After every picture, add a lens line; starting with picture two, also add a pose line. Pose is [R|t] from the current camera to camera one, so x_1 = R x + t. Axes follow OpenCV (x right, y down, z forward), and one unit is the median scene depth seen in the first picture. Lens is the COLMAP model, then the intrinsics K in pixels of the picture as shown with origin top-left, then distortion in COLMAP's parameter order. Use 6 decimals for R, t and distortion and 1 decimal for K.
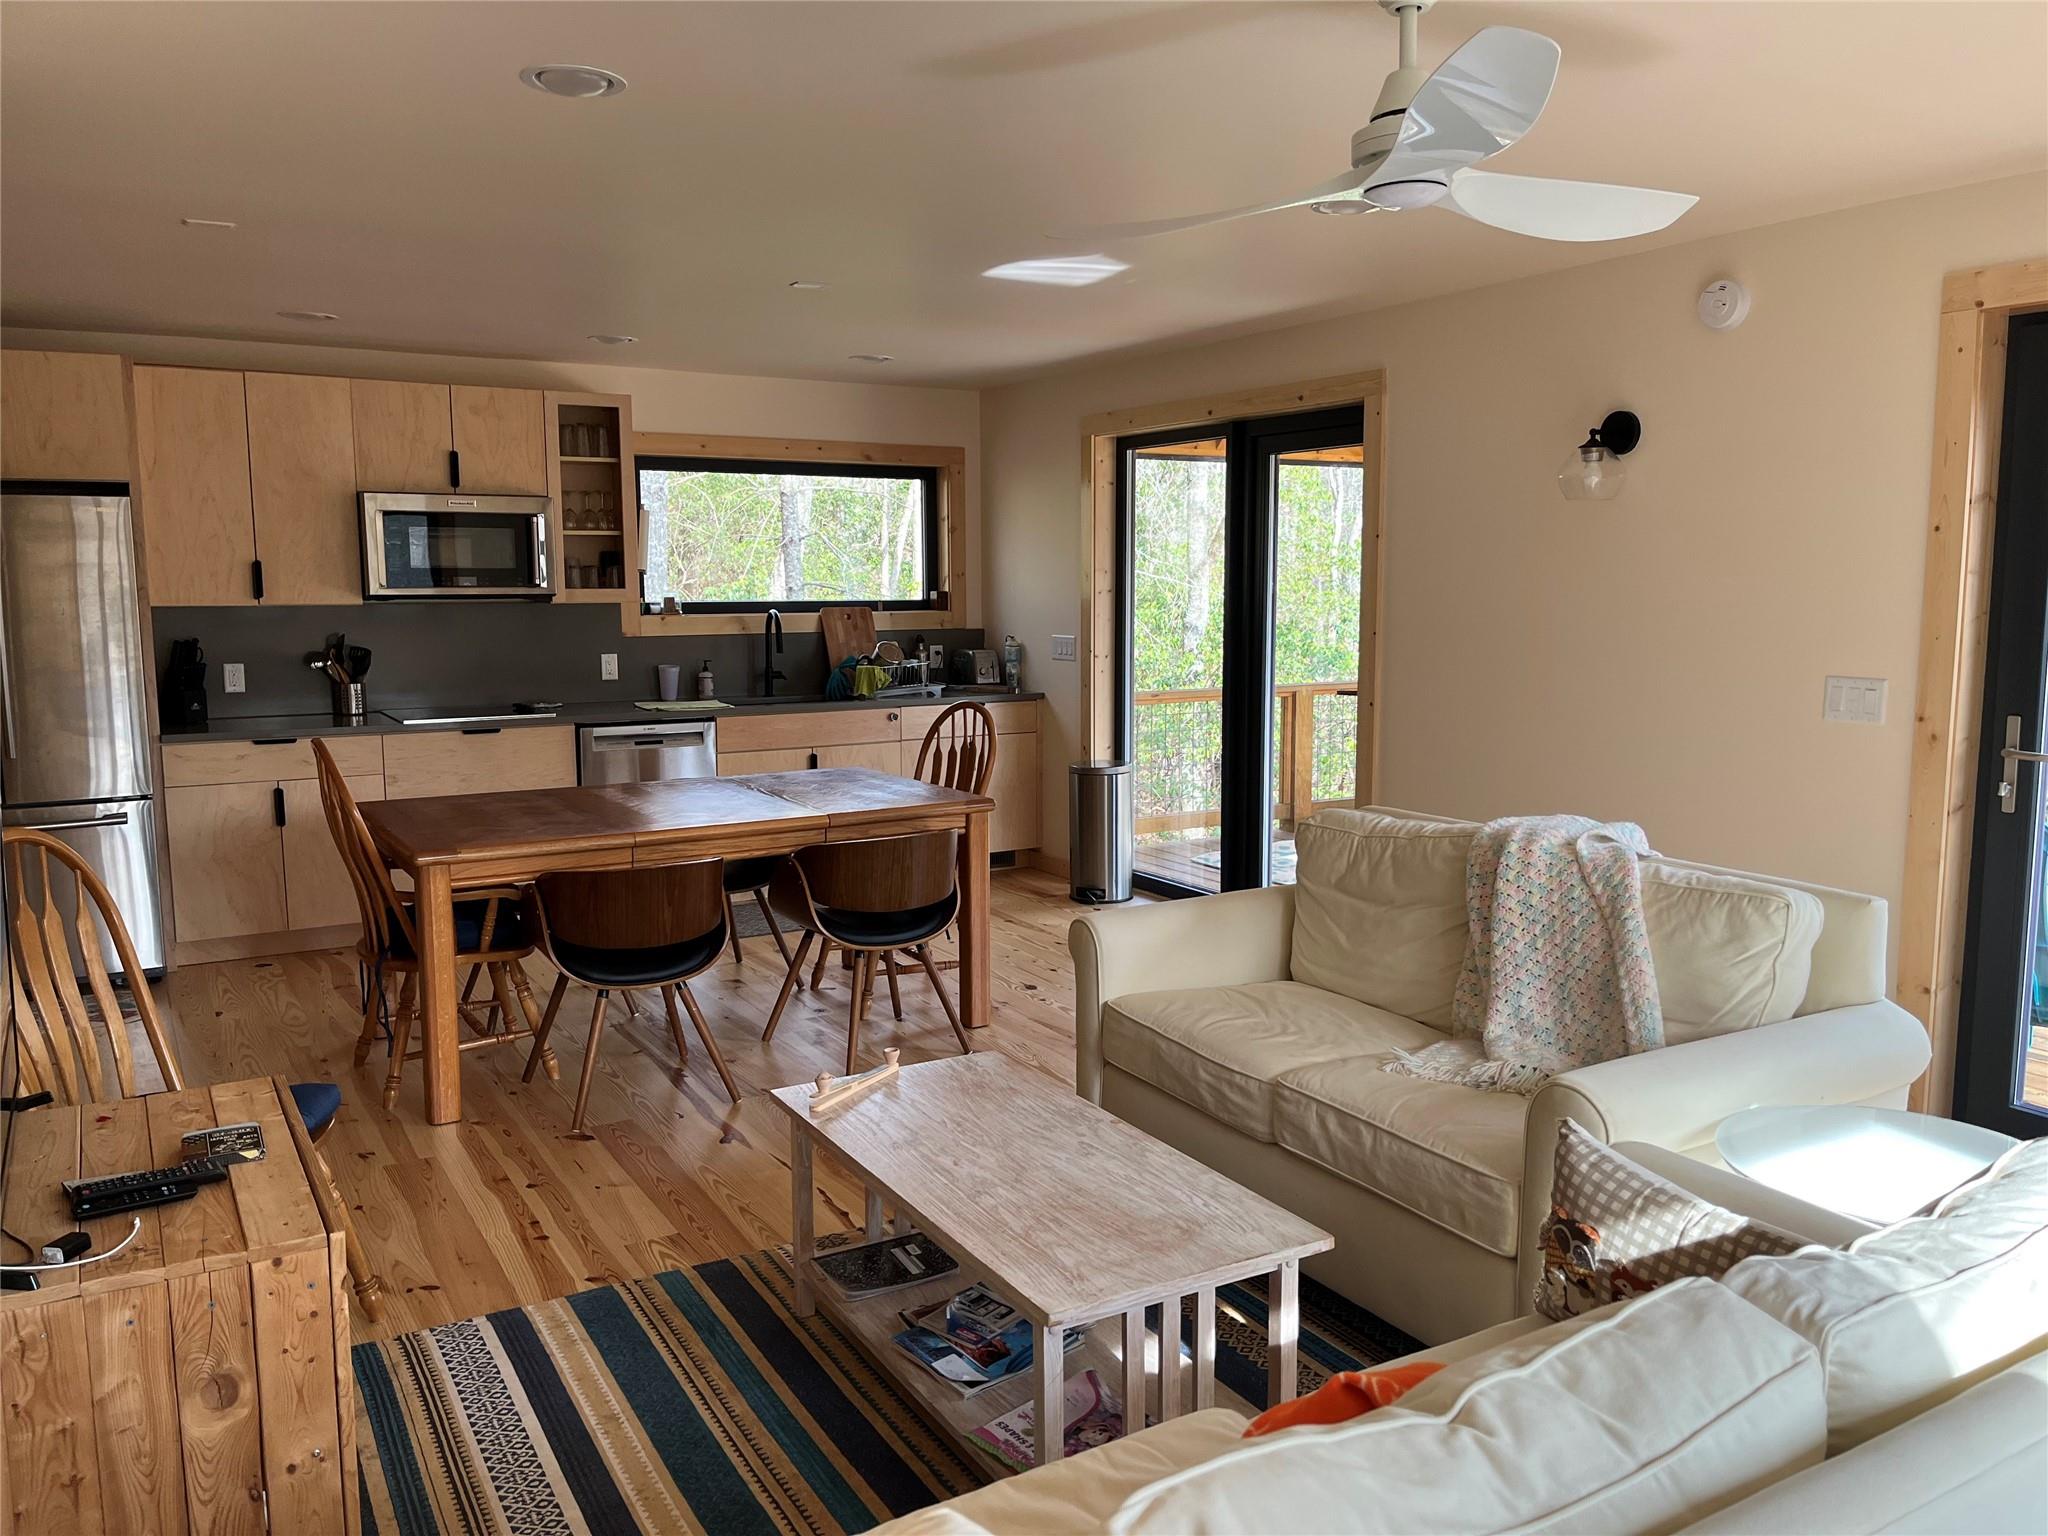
lens RADIAL K [[1557.4, 0, 1028.4], [0, 1557.4, 776.3], [0, 0, 1]] dist [0.033216, -0.032787]
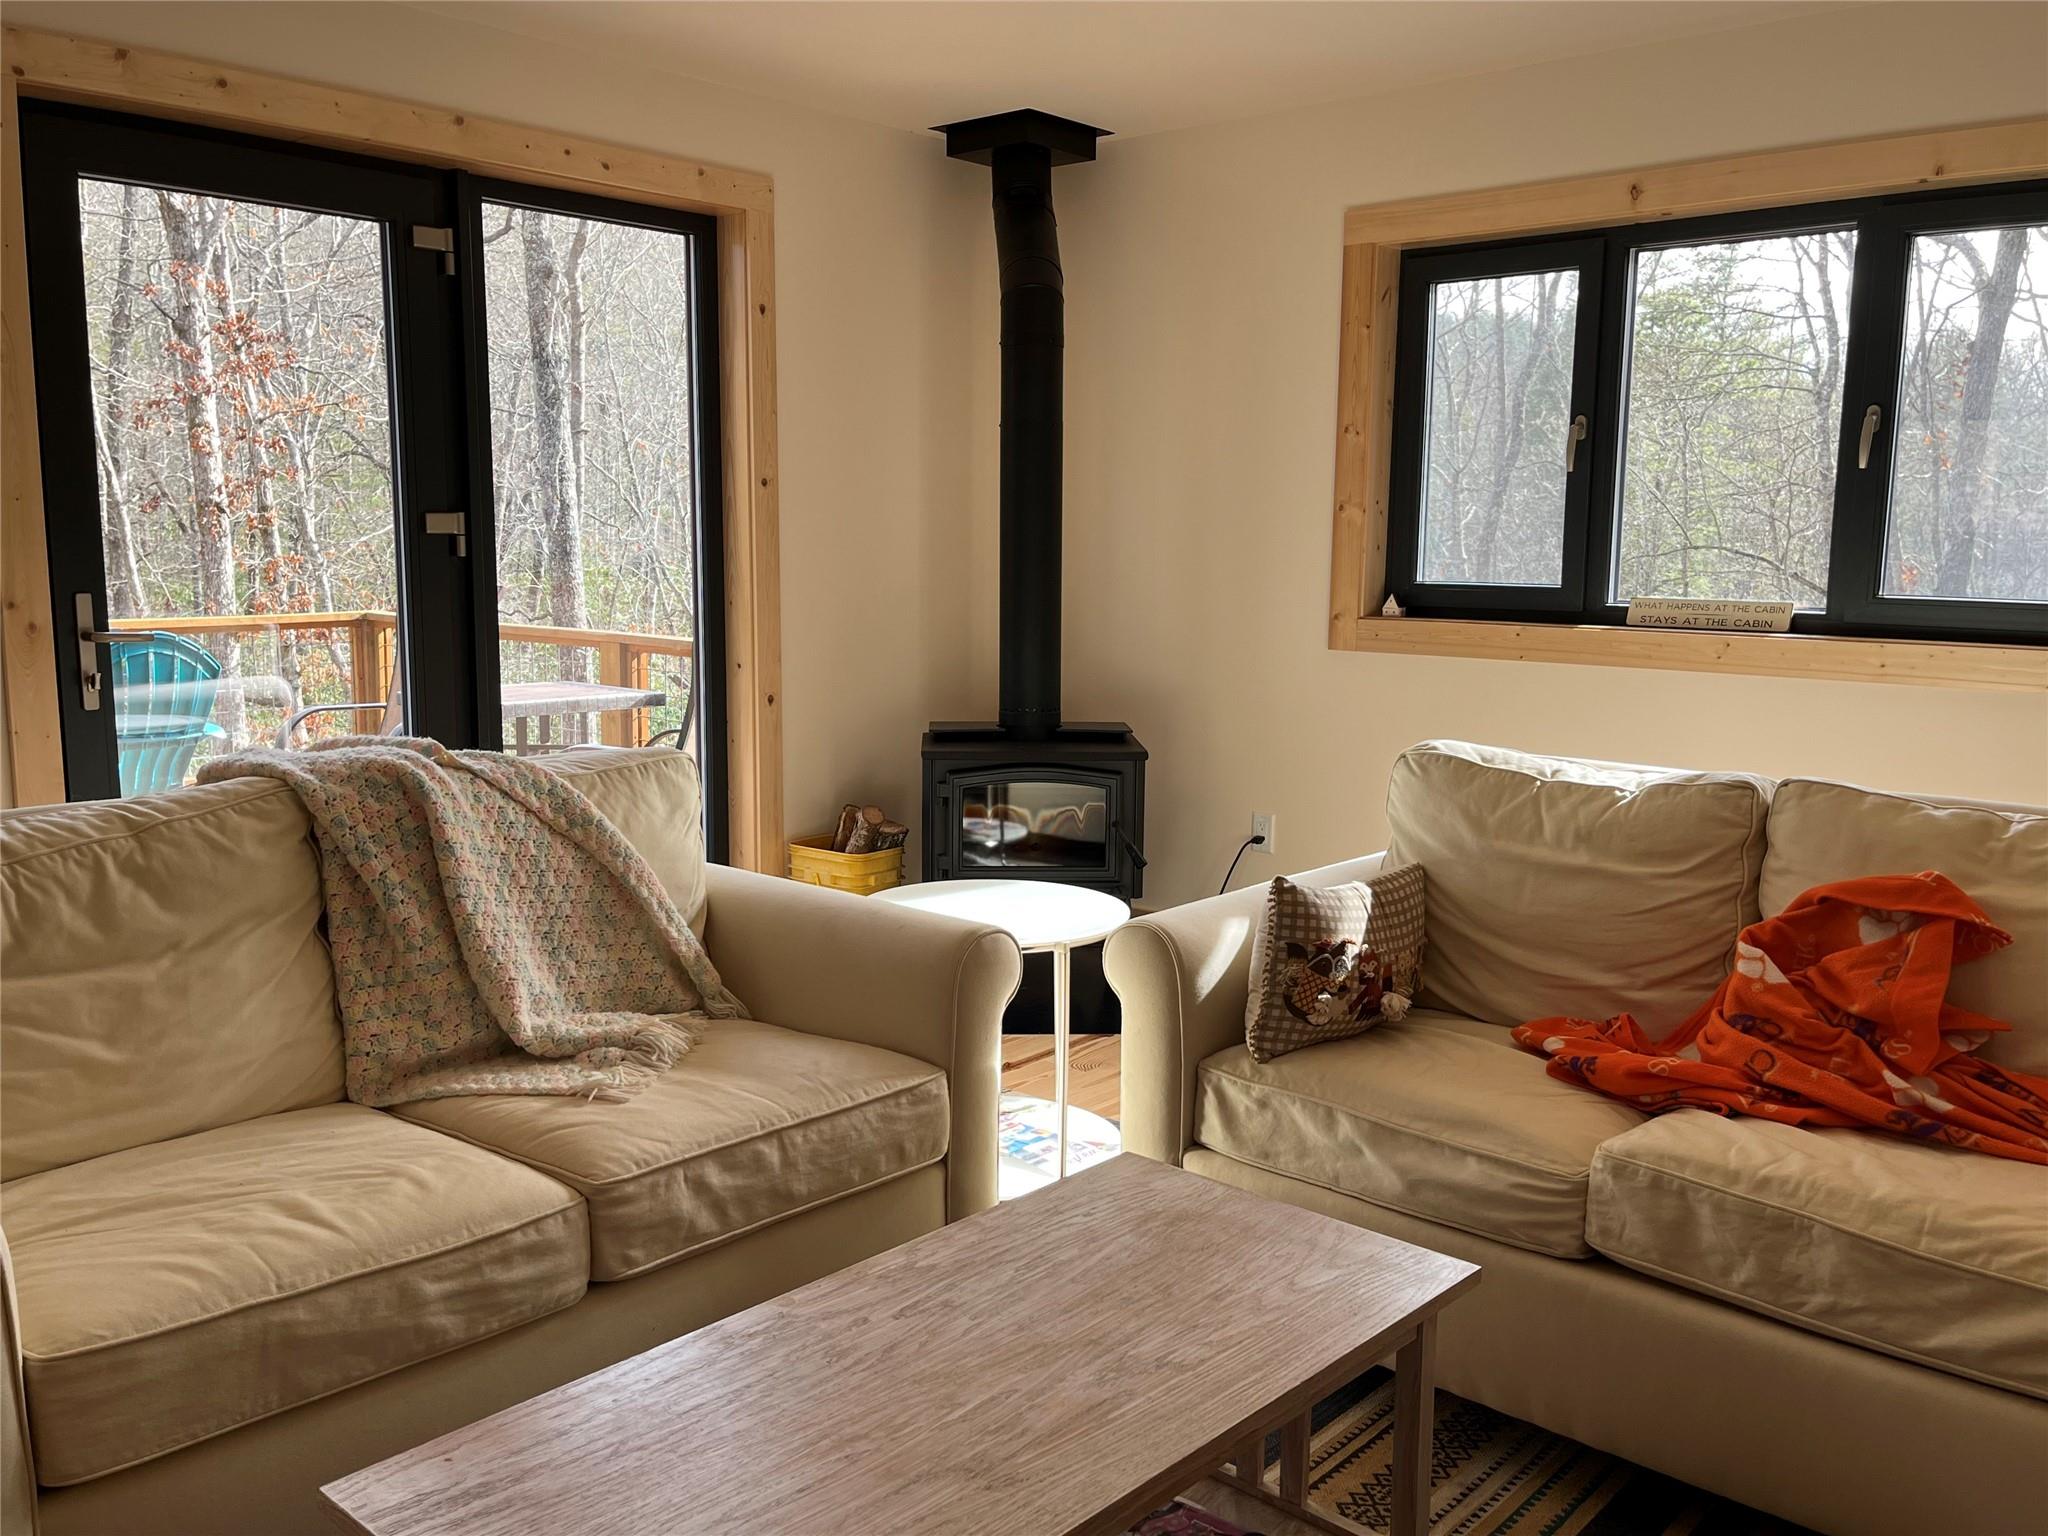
lens RADIAL K [[1727.2, 0, 1014.1], [0, 1727.2, 776.3], [0, 0, 1]] dist [0.053676, -0.008865]
pose [[-0.300156, -0.138824, 0.943734, -0.491235], [0.115934, 0.976710, 0.180547, -0.064153], [-0.946819, 0.163603, -0.277070, 0.967130]]
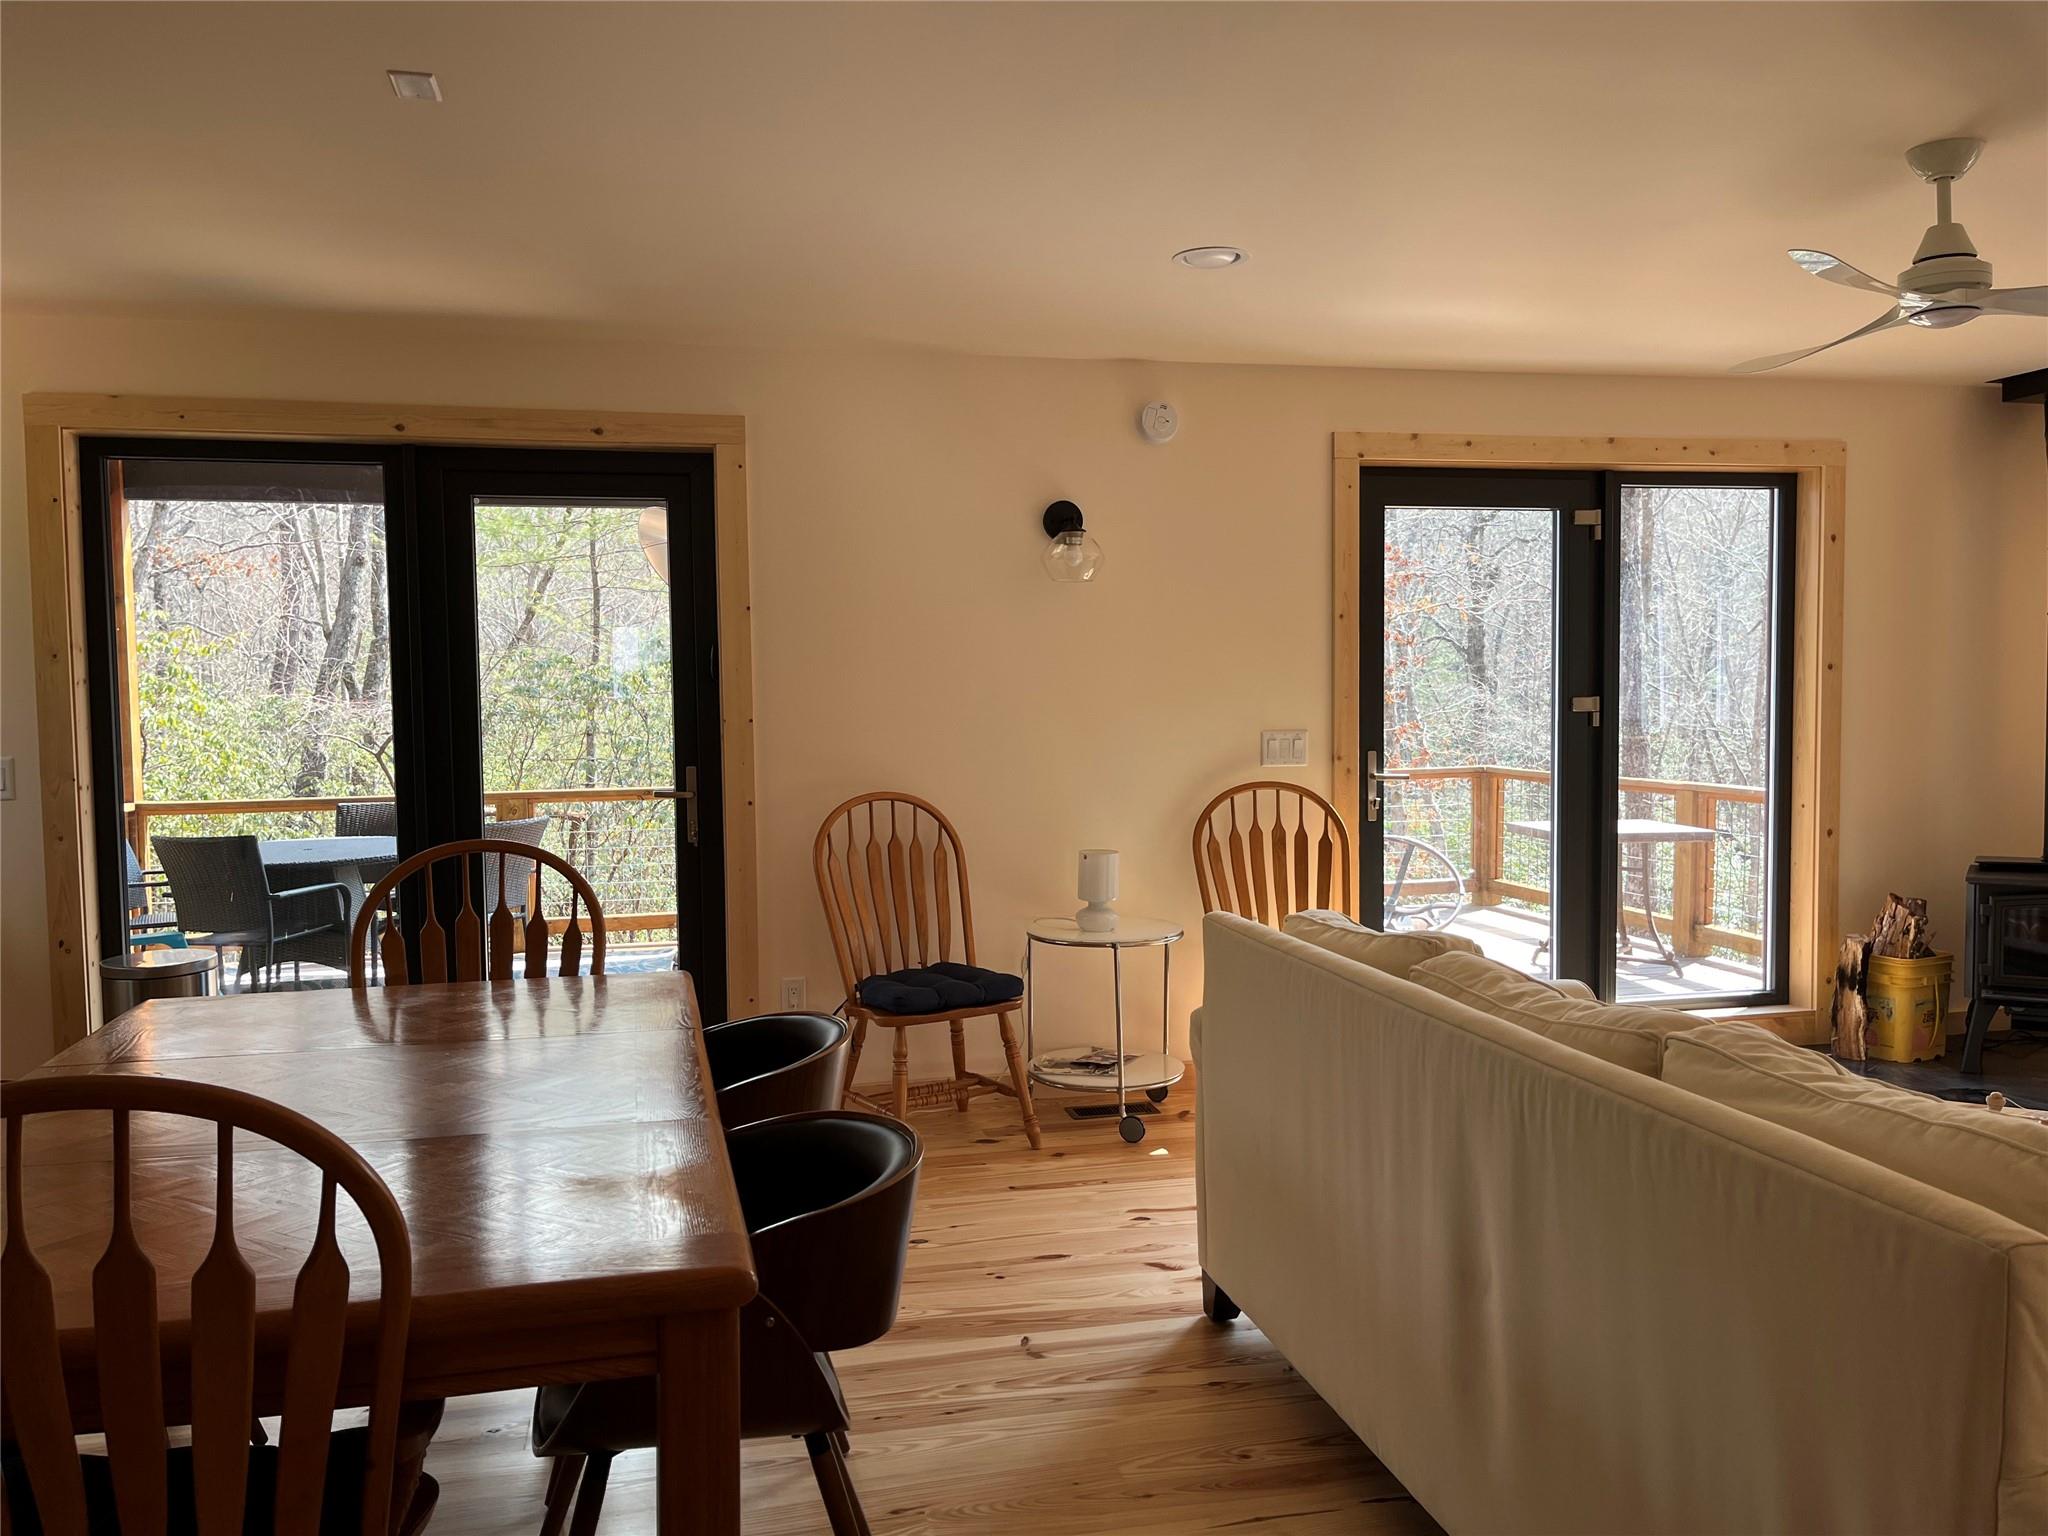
lens RADIAL K [[1557.4, 0, 1037.3], [0, 1557.4, 774.8], [0, 0, 1]] dist [0.033216, -0.032787]
pose [[0.306396, -0.048567, 0.950664, -0.949737], [0.134734, 0.990856, 0.007196, -0.080883], [-0.942321, 0.125882, 0.310138, 1.025674]]
